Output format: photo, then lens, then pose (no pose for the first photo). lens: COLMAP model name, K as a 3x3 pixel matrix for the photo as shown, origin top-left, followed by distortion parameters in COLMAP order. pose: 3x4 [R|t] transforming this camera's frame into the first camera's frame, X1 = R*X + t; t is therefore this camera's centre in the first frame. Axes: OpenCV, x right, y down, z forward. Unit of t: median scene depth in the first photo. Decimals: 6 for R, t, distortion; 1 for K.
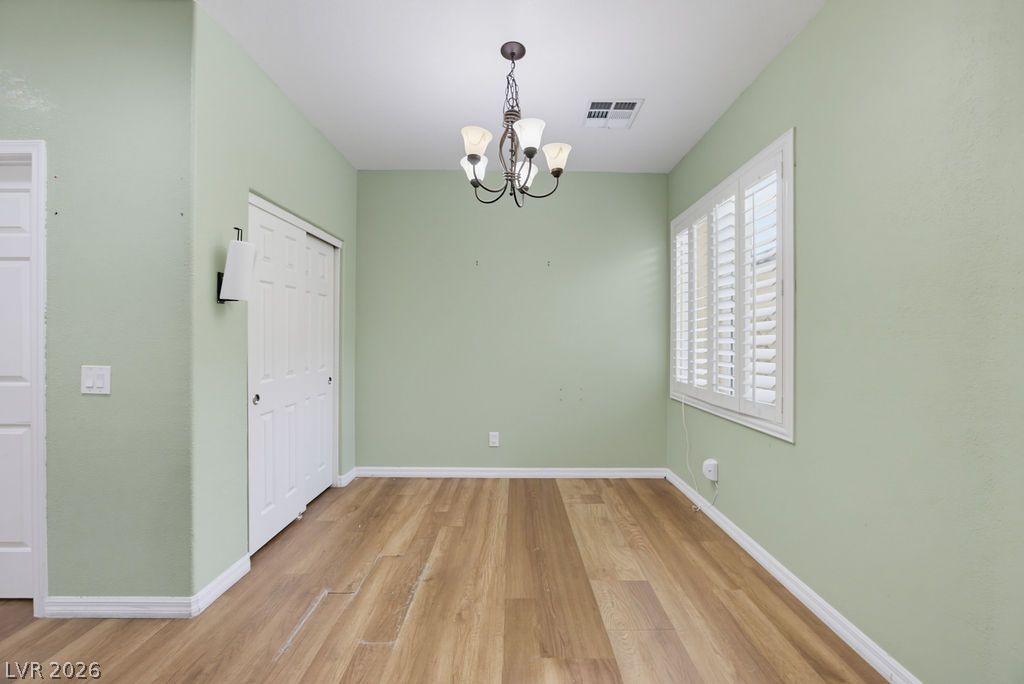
lens RADIAL K [[398.3, 0, 513.2], [0, 398.3, 339.2], [0, 0, 1]] dist [-0.025659, 0.008582]
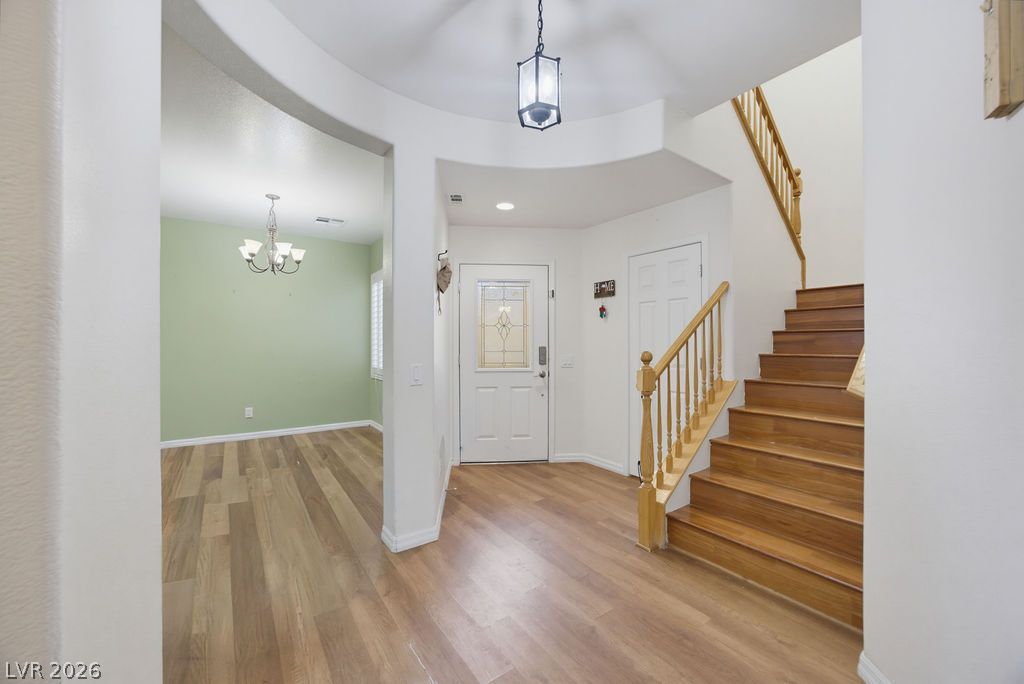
lens RADIAL K [[398.3, 0, 513.2], [0, 398.3, 339.2], [0, 0, 1]] dist [-0.025659, 0.008582]
pose [[0.811768, -0.004483, 0.583962, -0.107370], [0.005215, 0.999986, 0.000428, -0.015098], [-0.583956, 0.002697, 0.811781, -0.769393]]
